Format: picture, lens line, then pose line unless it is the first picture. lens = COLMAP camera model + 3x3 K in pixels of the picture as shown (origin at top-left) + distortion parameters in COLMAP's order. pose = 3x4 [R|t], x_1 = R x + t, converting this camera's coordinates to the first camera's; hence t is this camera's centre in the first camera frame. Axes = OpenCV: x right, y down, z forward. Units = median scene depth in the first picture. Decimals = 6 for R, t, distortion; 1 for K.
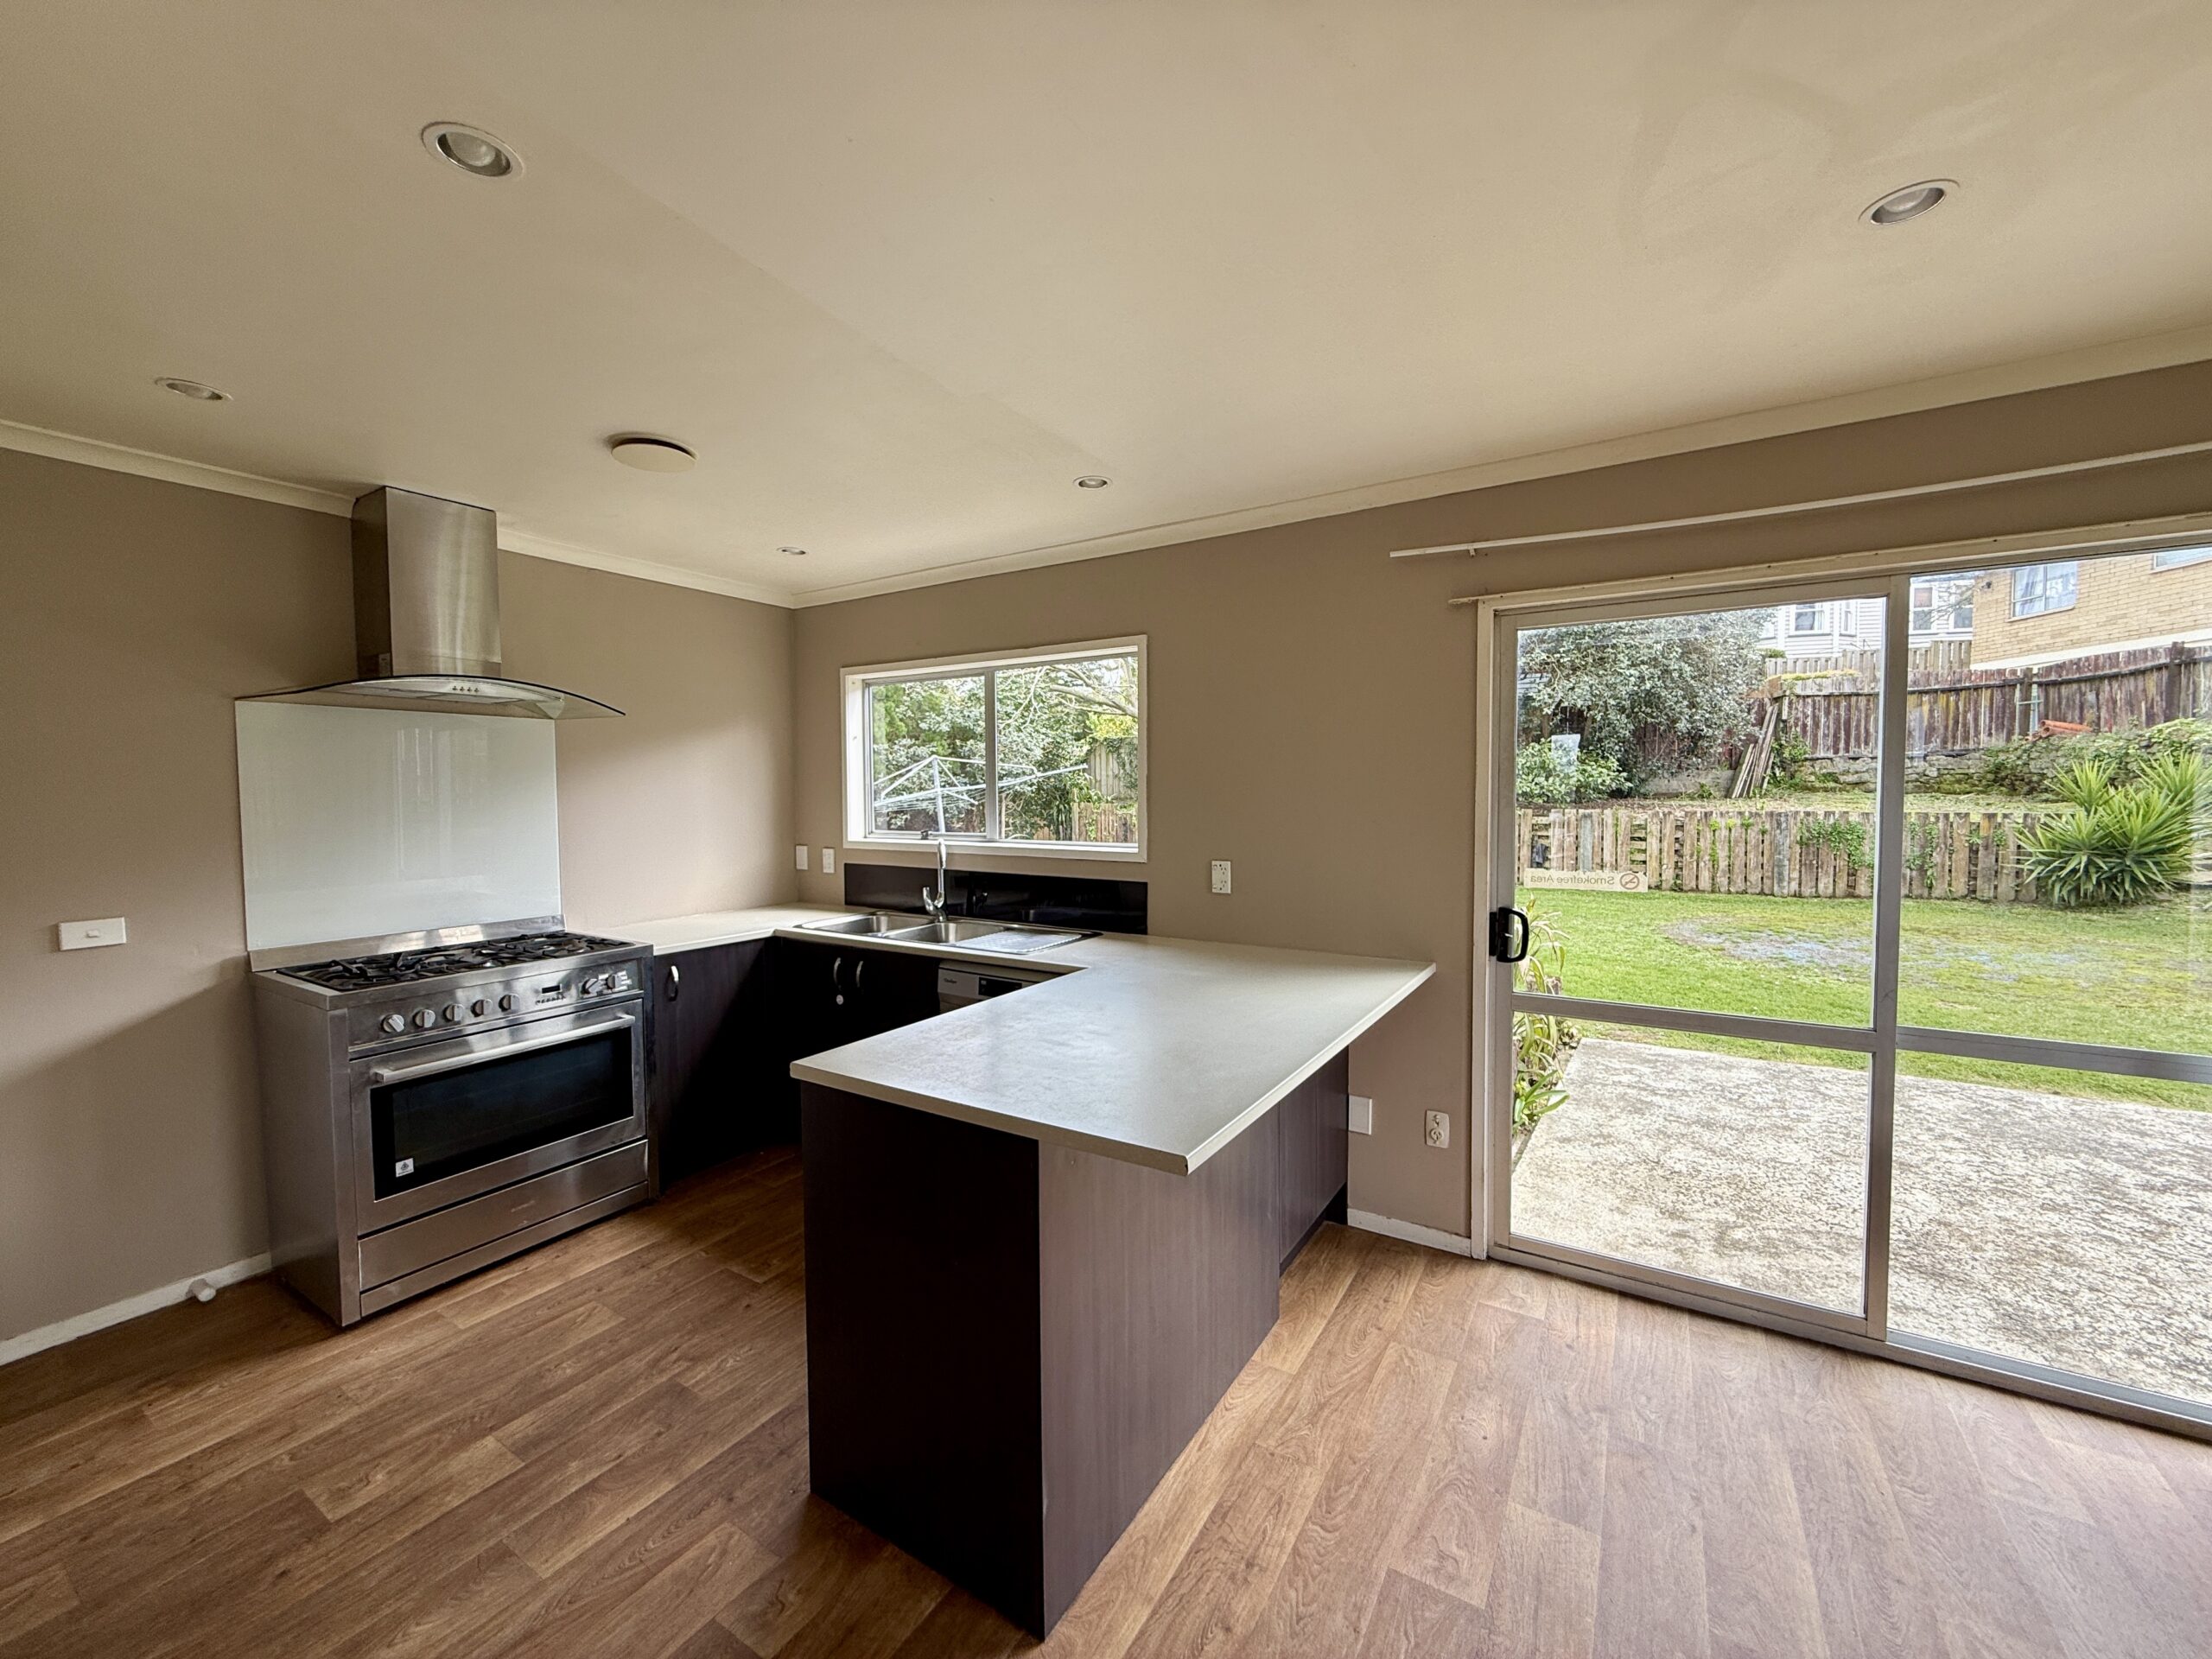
lens RADIAL K [[879.0, 0, 1102.1], [0, 879.0, 827.6], [0, 0, 1]] dist [0.001515, -0.000530]
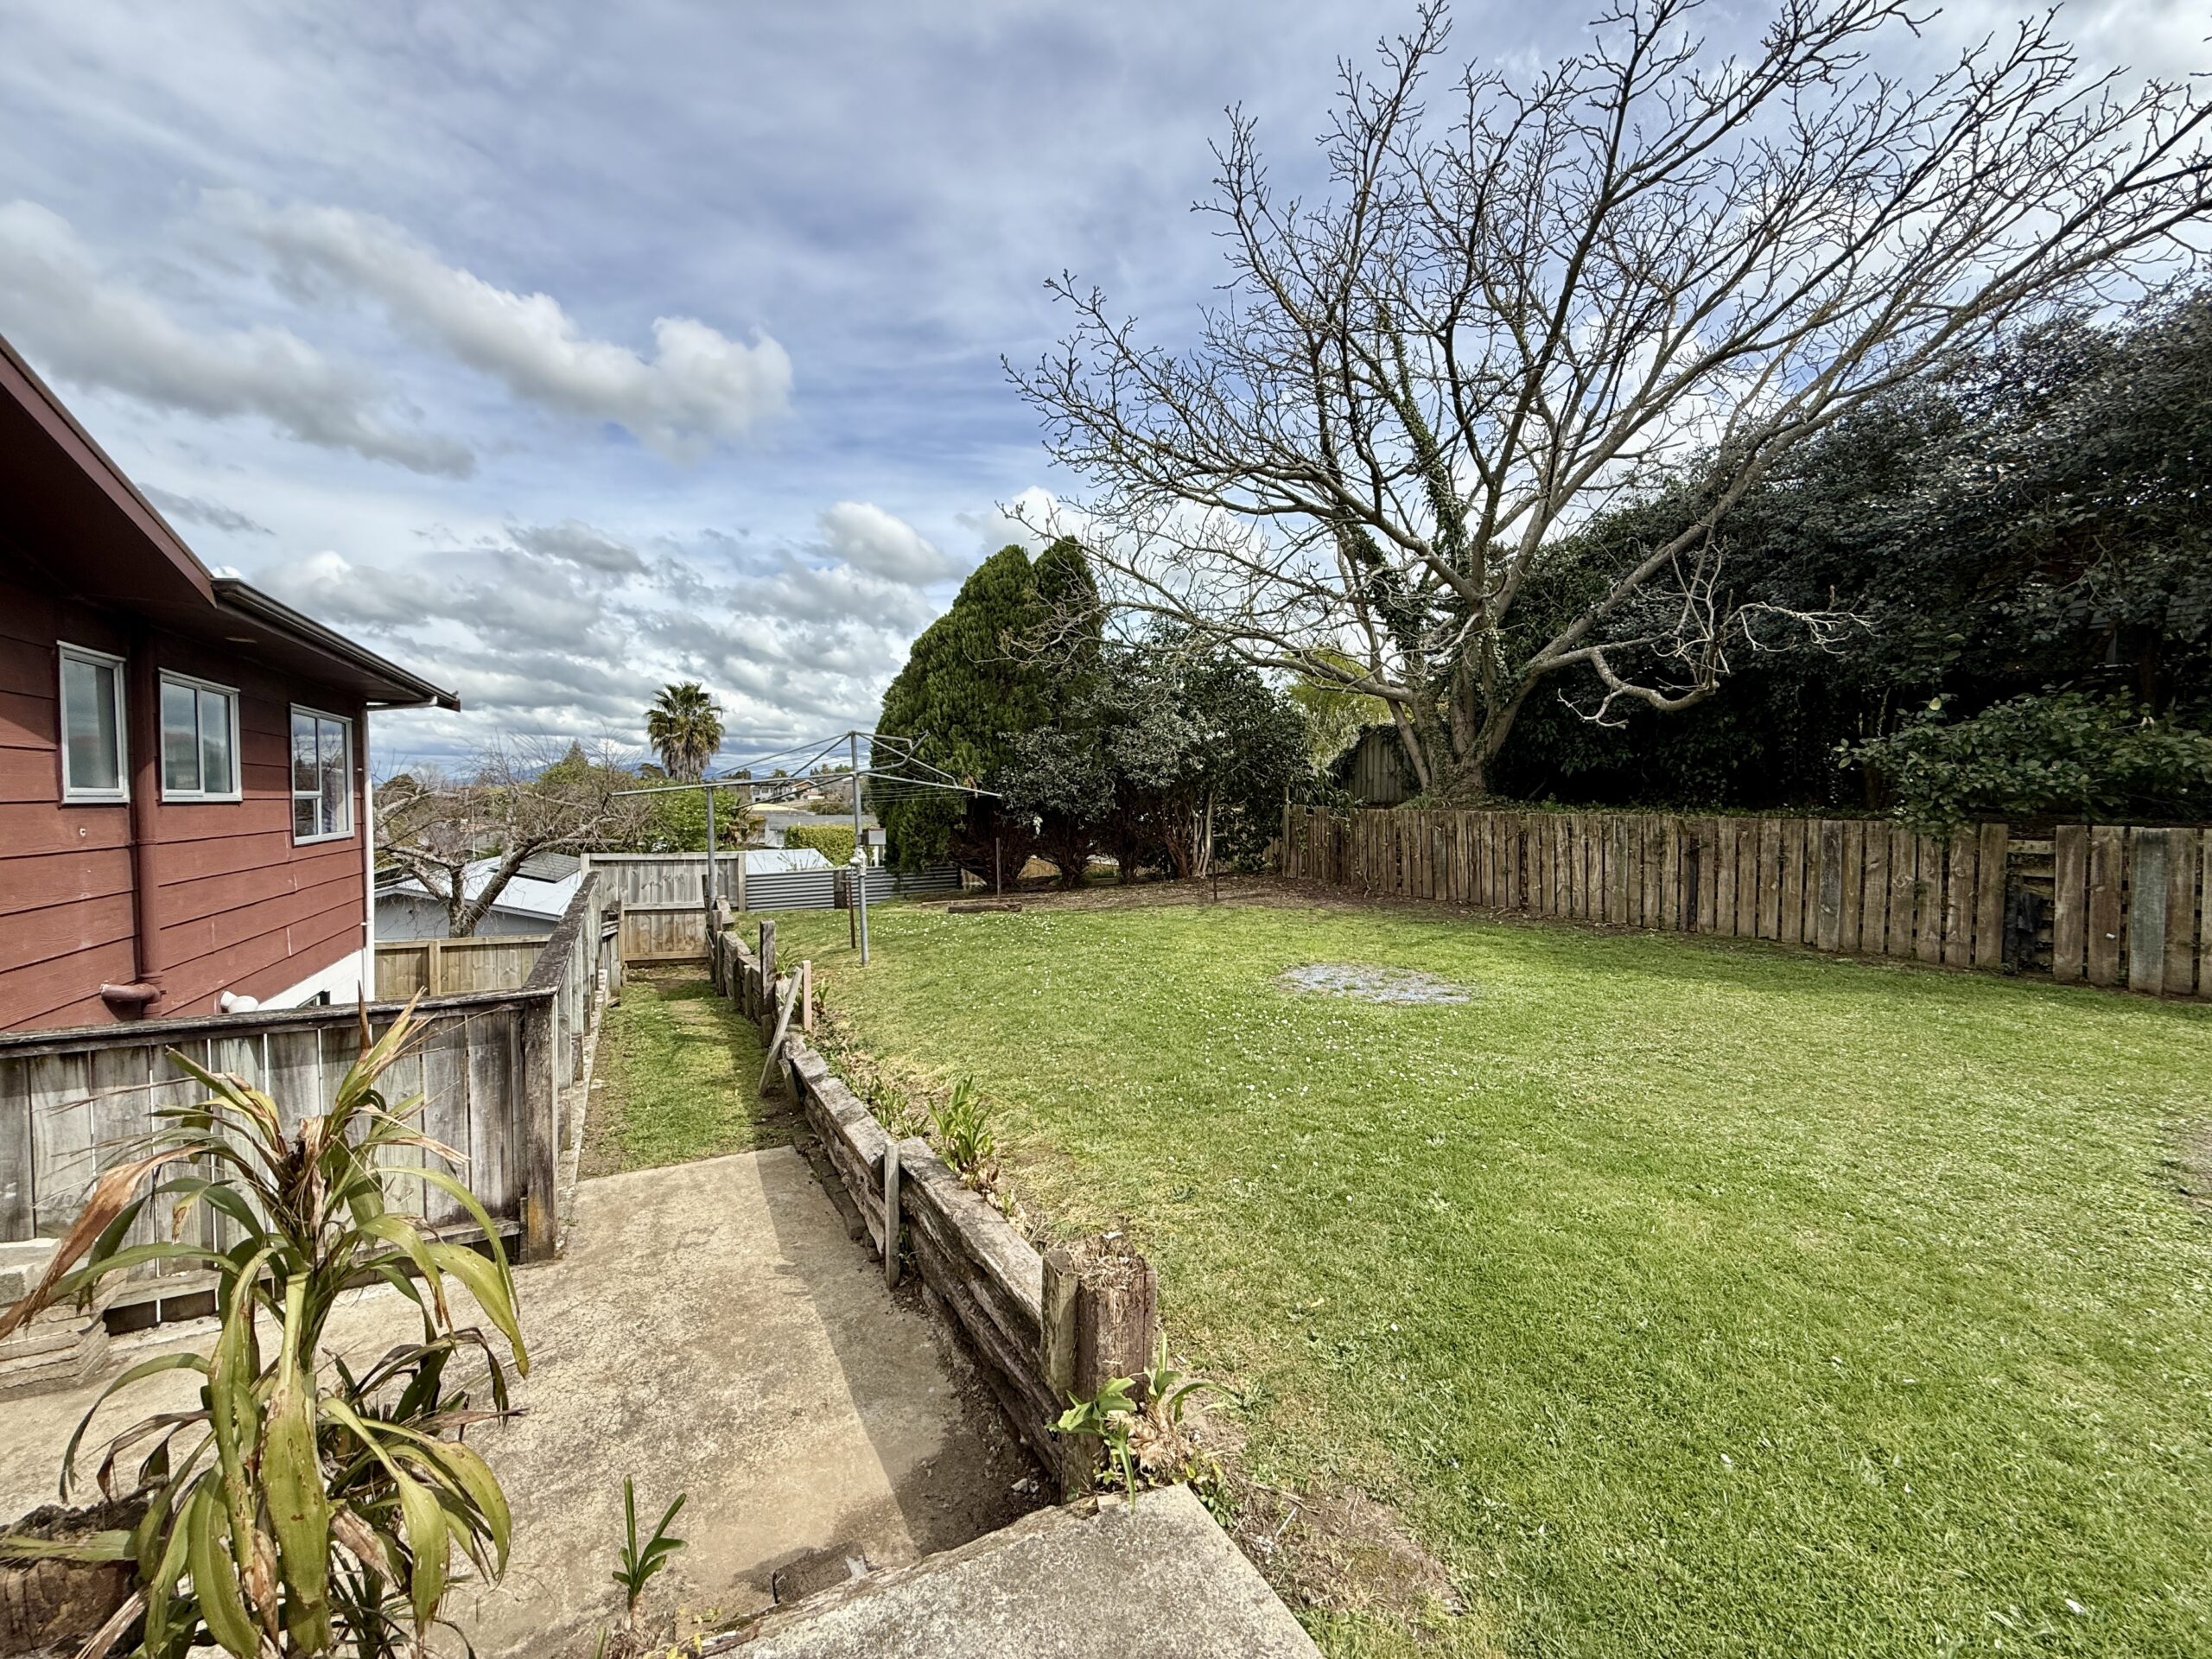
lens RADIAL K [[879.0, 0, 1102.2], [0, 879.0, 830.3], [0, 0, 1]] dist [0.001515, -0.000530]
pose [[0.862994, 0.029627, -0.504344, 1.098993], [-0.034520, 0.999404, -0.000360, 0.003061], [0.504033, 0.017720, 0.863503, 1.126654]]
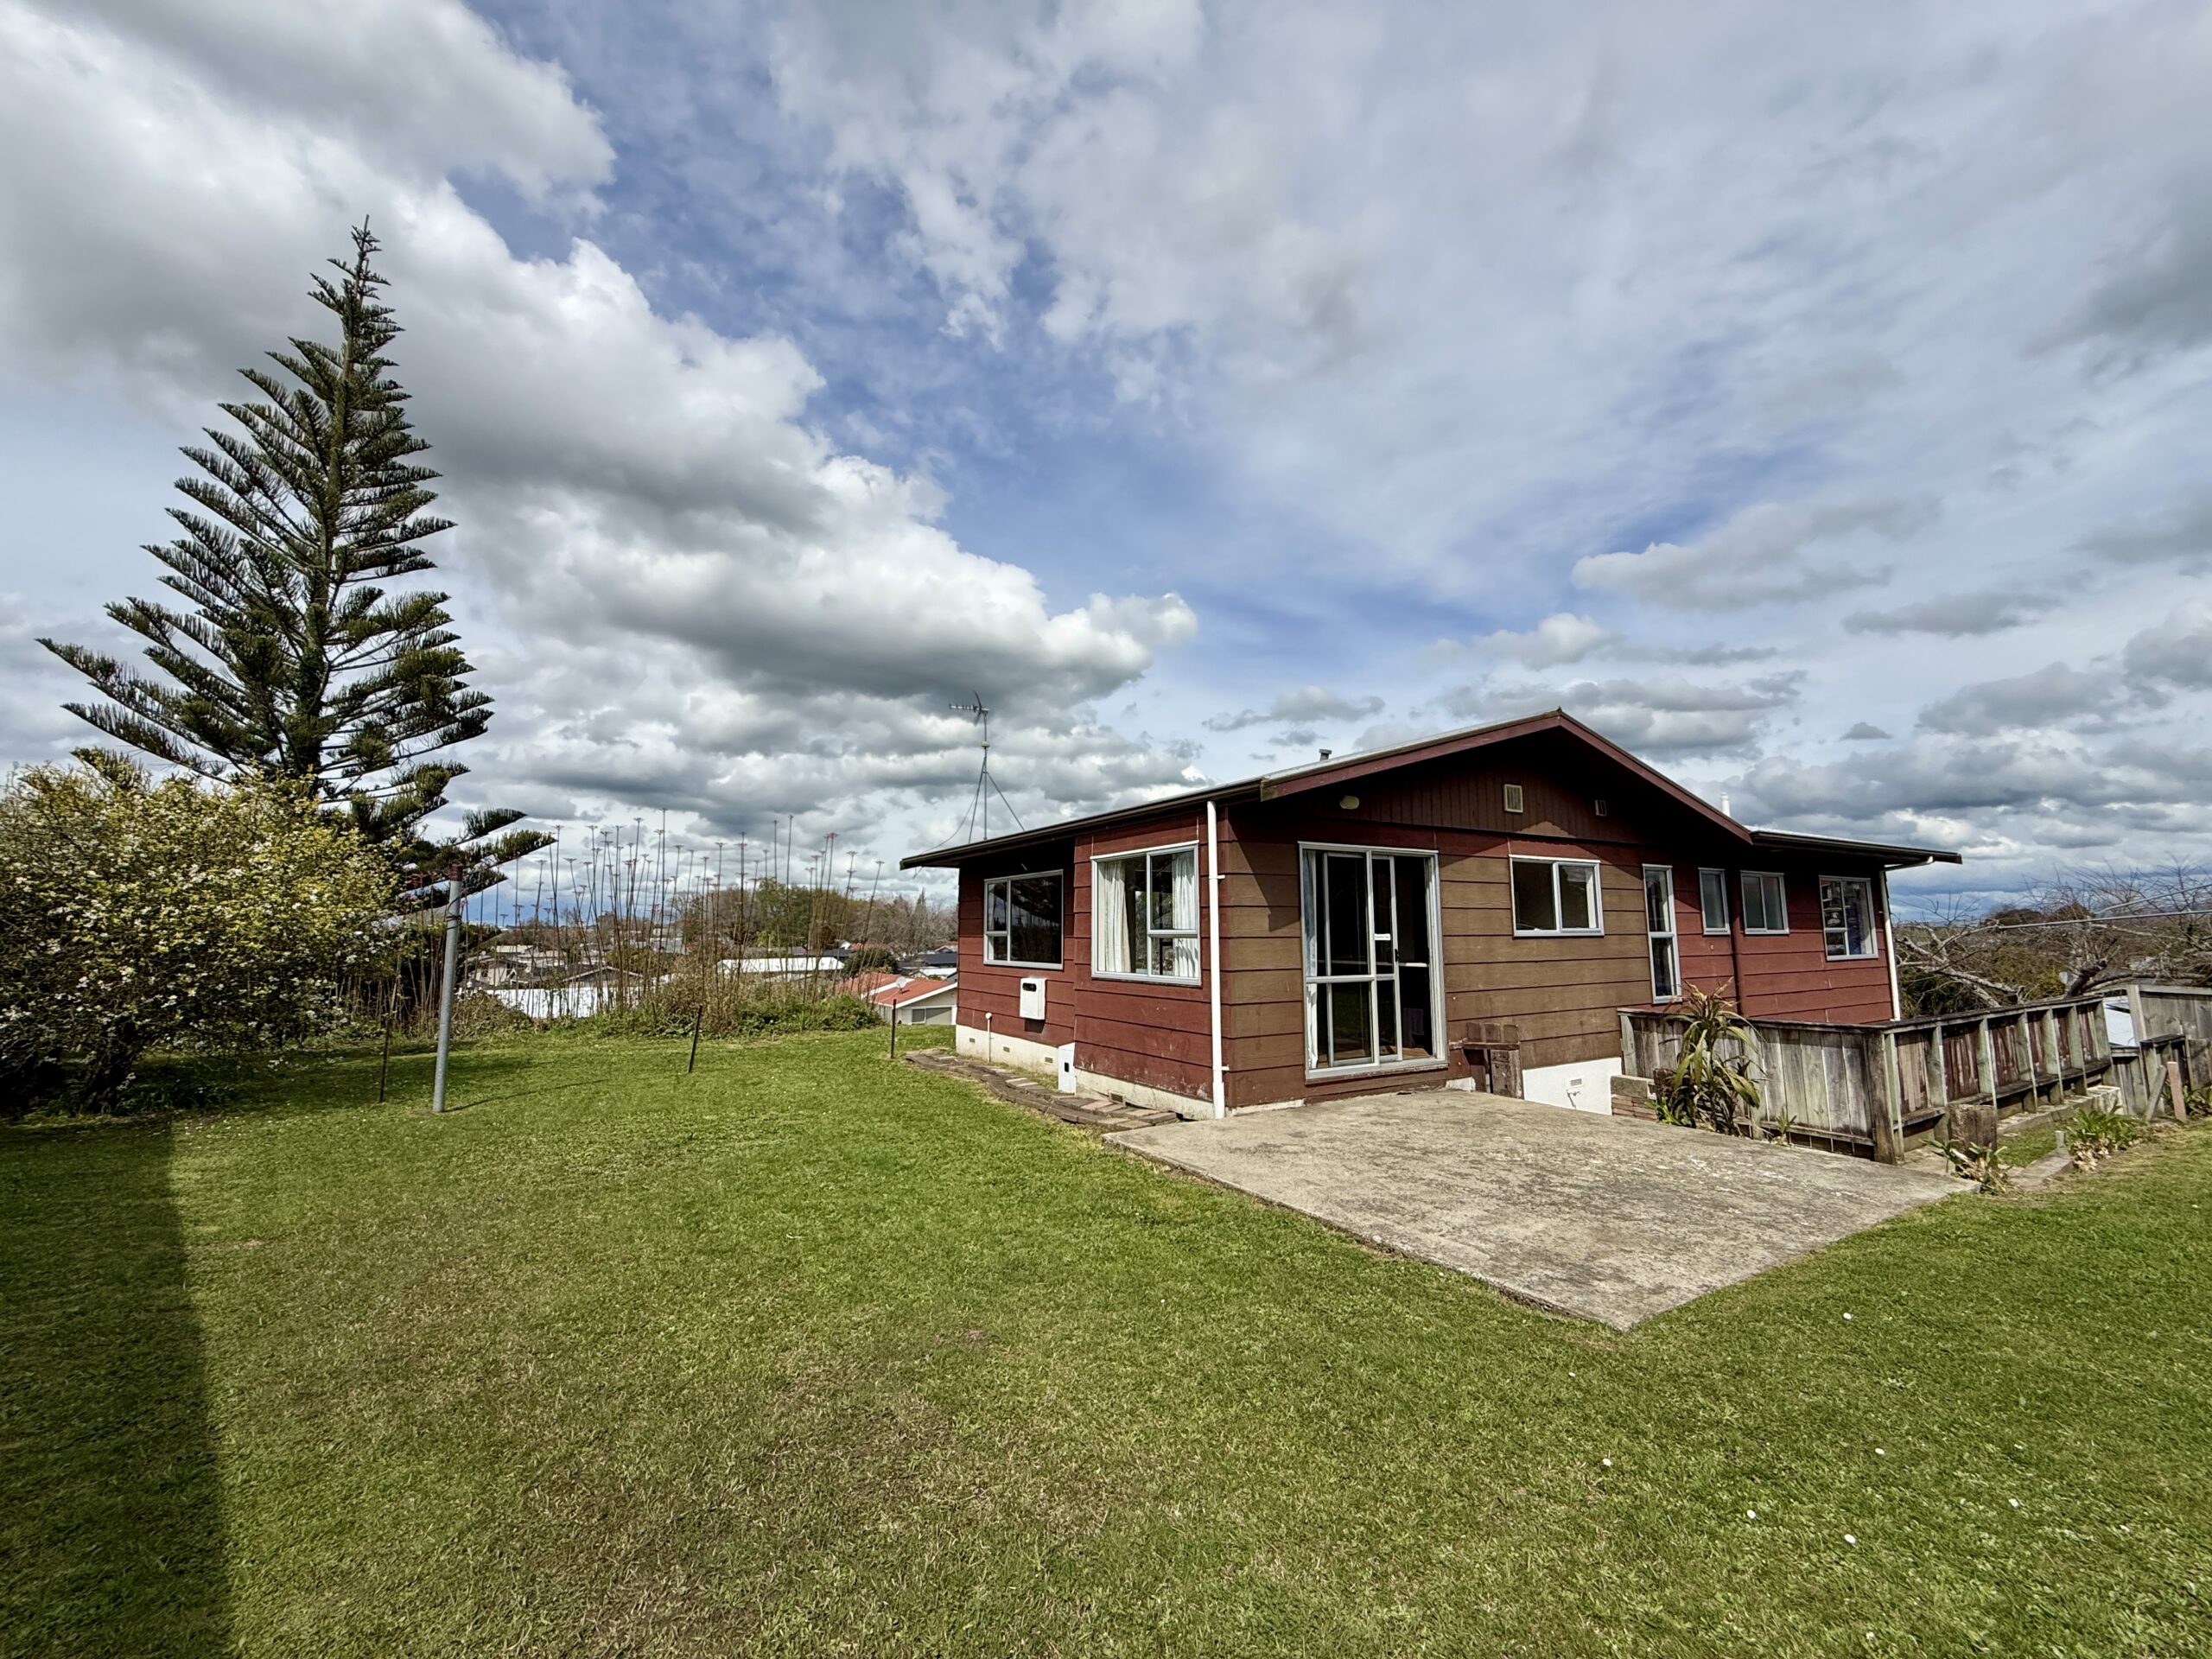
lens RADIAL K [[879.0, 0, 1091.6], [0, 879.0, 834.7], [0, 0, 1]] dist [0.001515, -0.000530]
pose [[-0.461656, -0.090758, -0.882404, 2.821603], [-0.030054, 0.995781, -0.086695, -0.003437], [0.886550, -0.013504, -0.462436, 1.003940]]
